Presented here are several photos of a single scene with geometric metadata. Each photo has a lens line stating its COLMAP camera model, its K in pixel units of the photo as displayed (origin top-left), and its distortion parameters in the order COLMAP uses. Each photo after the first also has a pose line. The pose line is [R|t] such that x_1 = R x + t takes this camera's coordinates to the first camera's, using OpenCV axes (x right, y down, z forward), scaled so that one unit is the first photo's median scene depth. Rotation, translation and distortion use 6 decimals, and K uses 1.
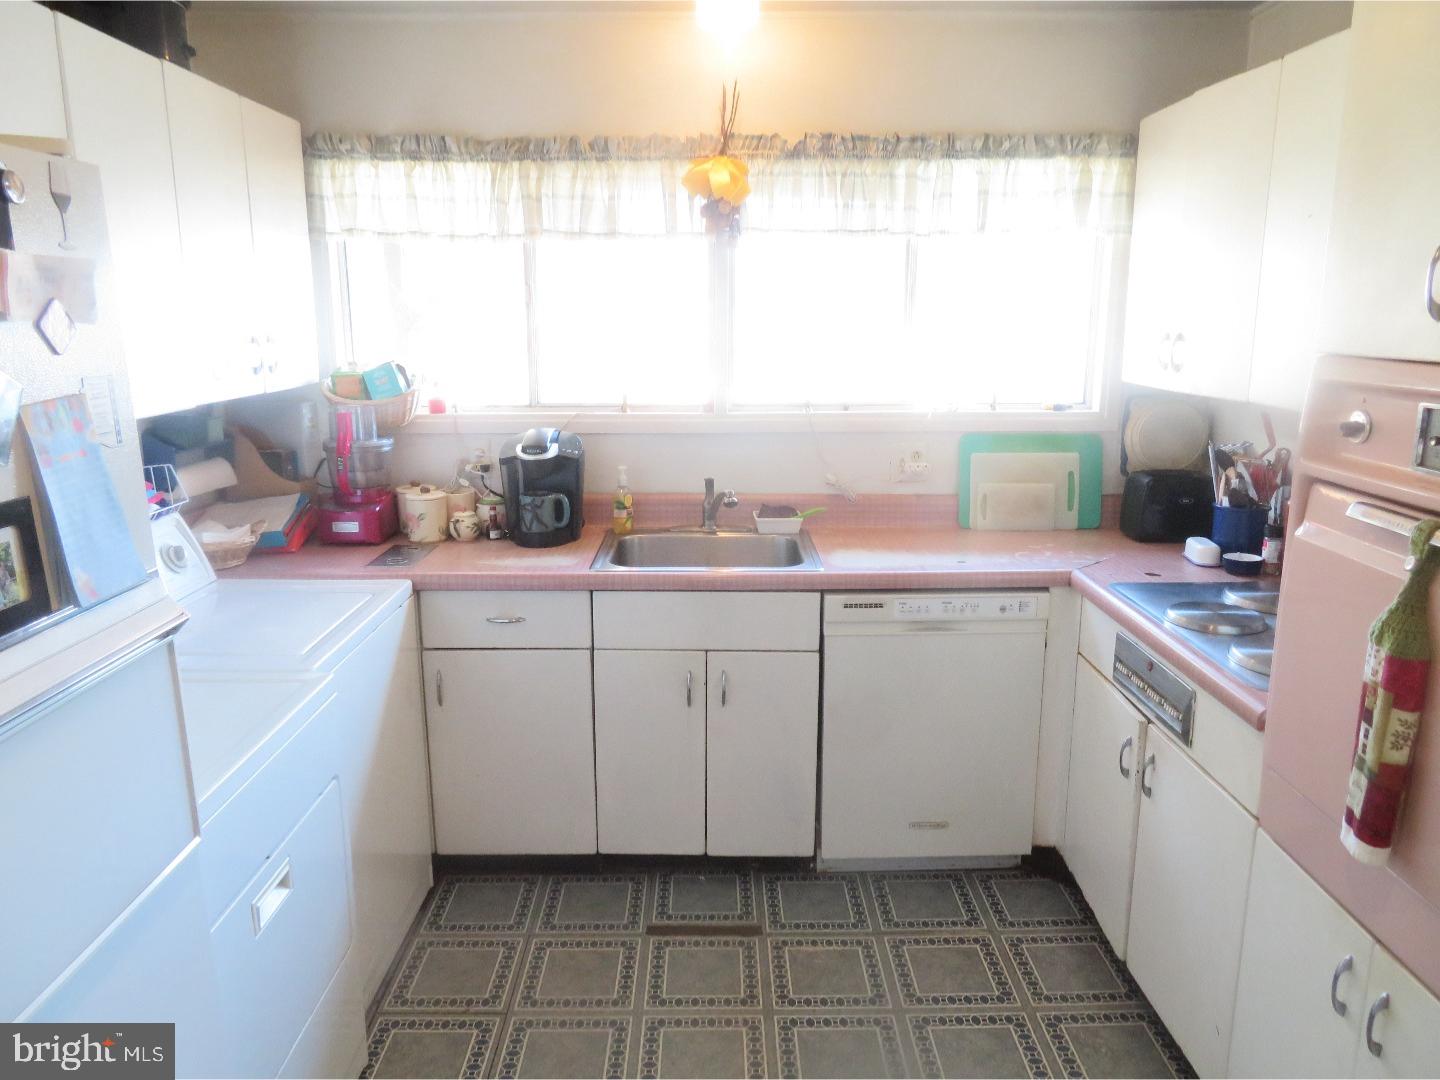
lens RADIAL K [[1026.4, 0, 724.3], [0, 1026.4, 540.5], [0, 0, 1]] dist [-0.013251, 0.007778]
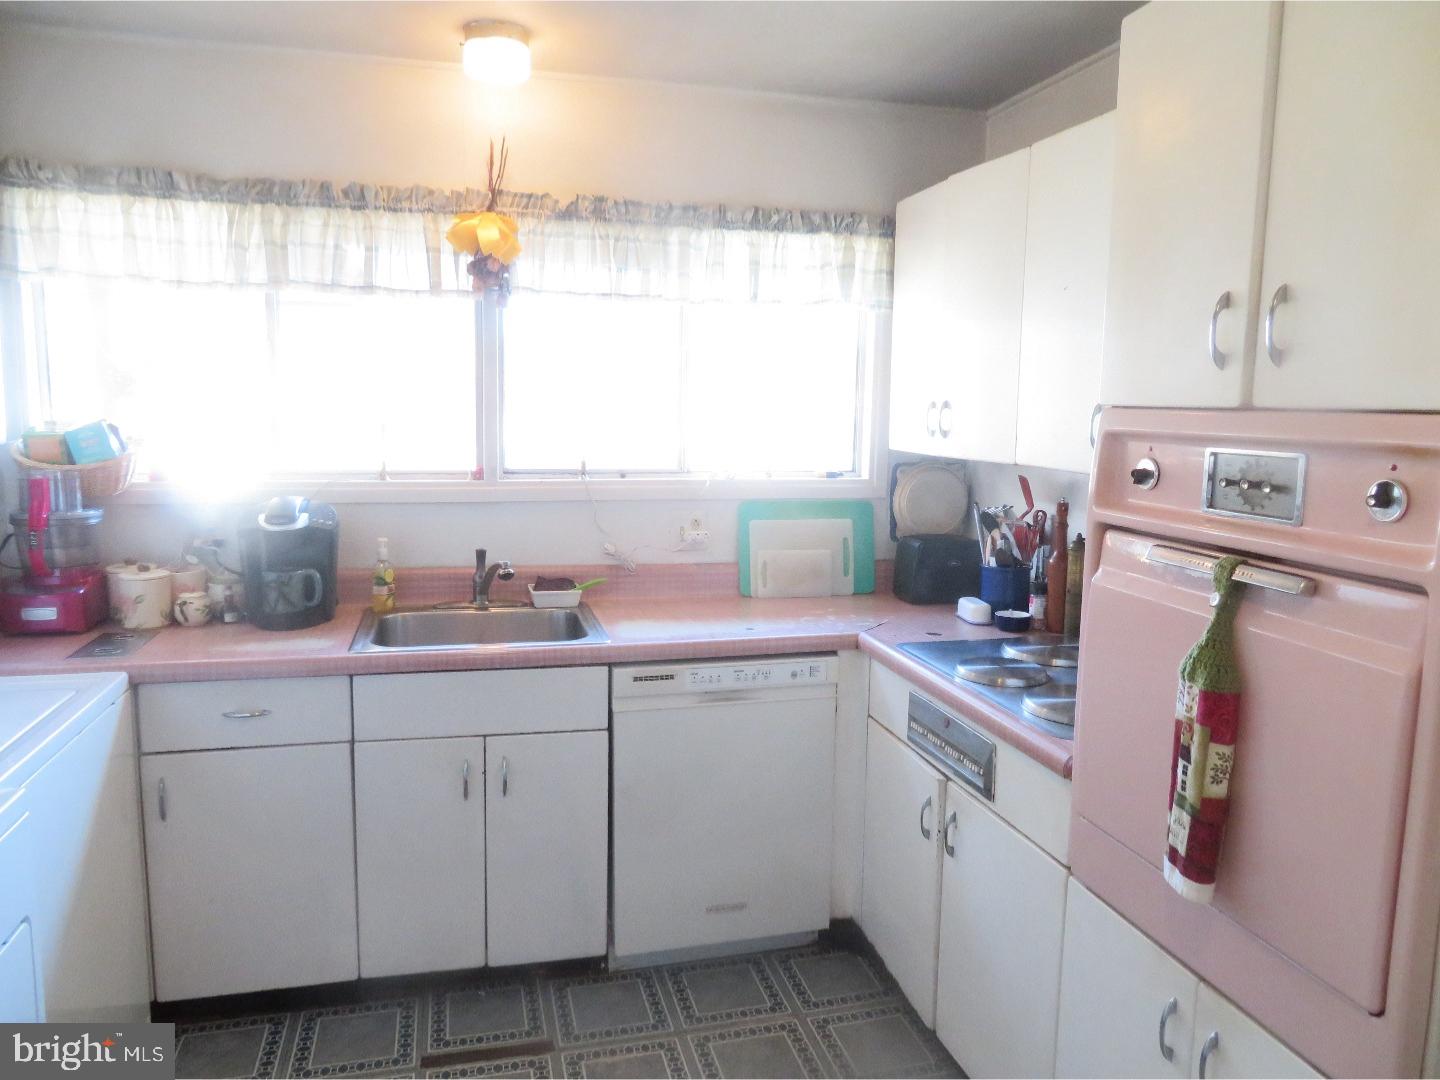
lens RADIAL K [[1026.4, 0, 724.2], [0, 1026.4, 541.0], [0, 0, 1]] dist [-0.013251, 0.007778]
pose [[0.970427, -0.014915, 0.240935, -0.026201], [0.034504, 0.996411, -0.077292, 0.011970], [-0.238917, 0.083319, 0.967459, 0.051922]]
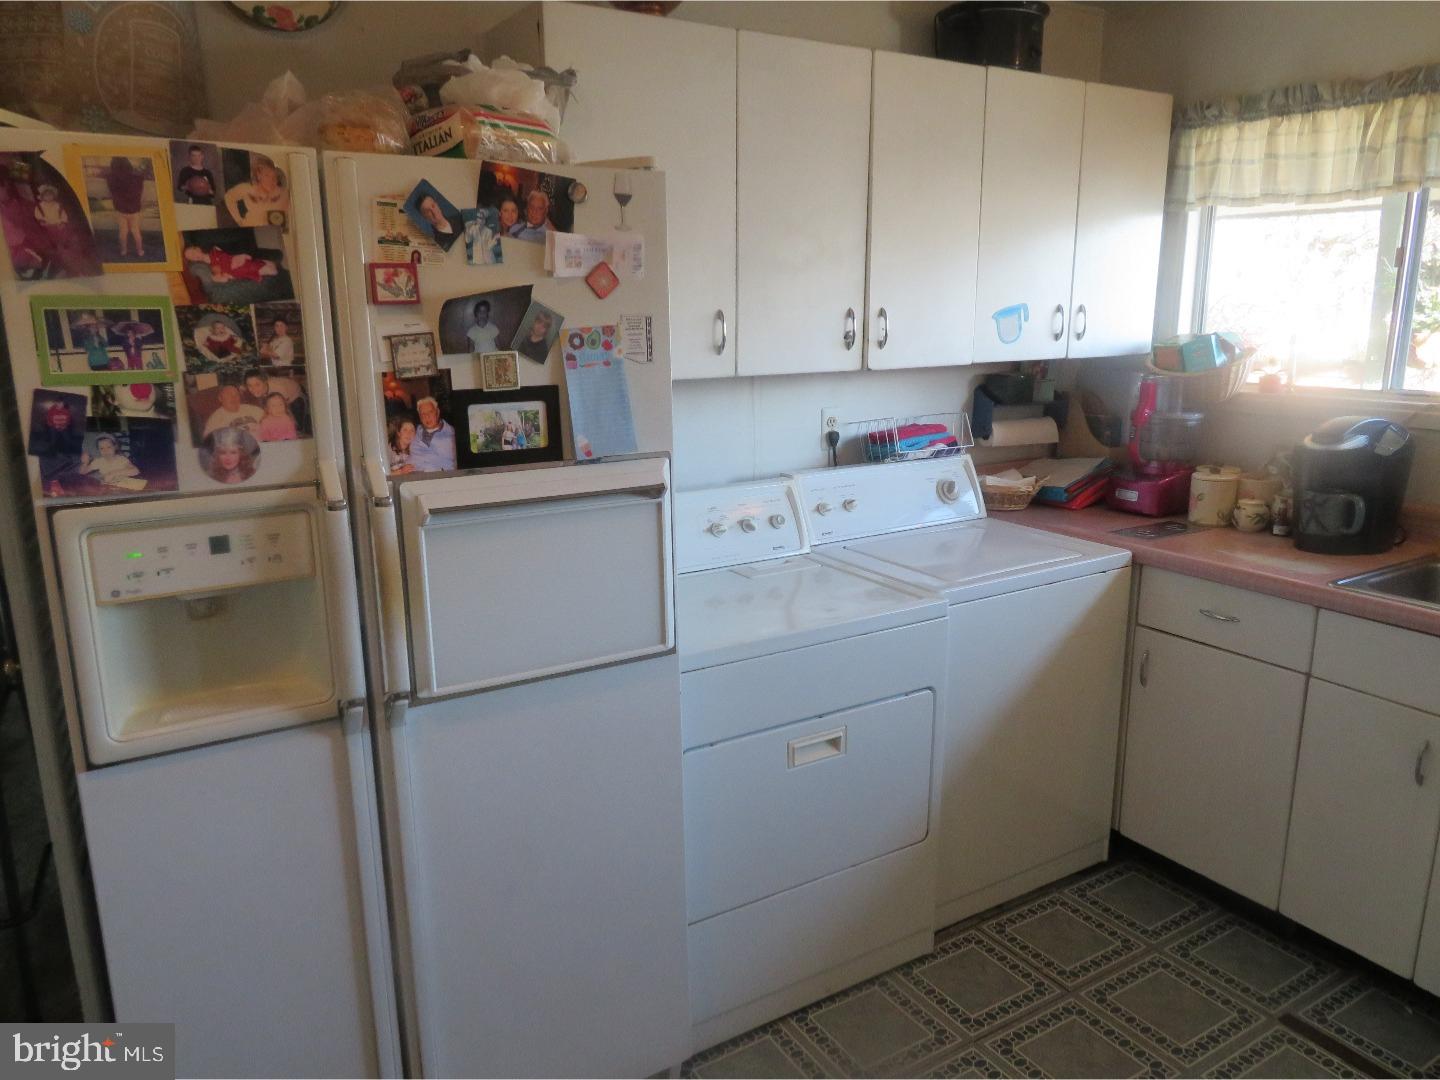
lens RADIAL K [[1026.4, 0, 721.5], [0, 1026.4, 541.1], [0, 0, 1]] dist [-0.013251, 0.007778]
pose [[0.516343, 0.187916, -0.835510, 0.289881], [-0.177730, 0.977900, 0.110105, -0.008833], [0.837736, 0.091643, 0.538331, 0.122135]]
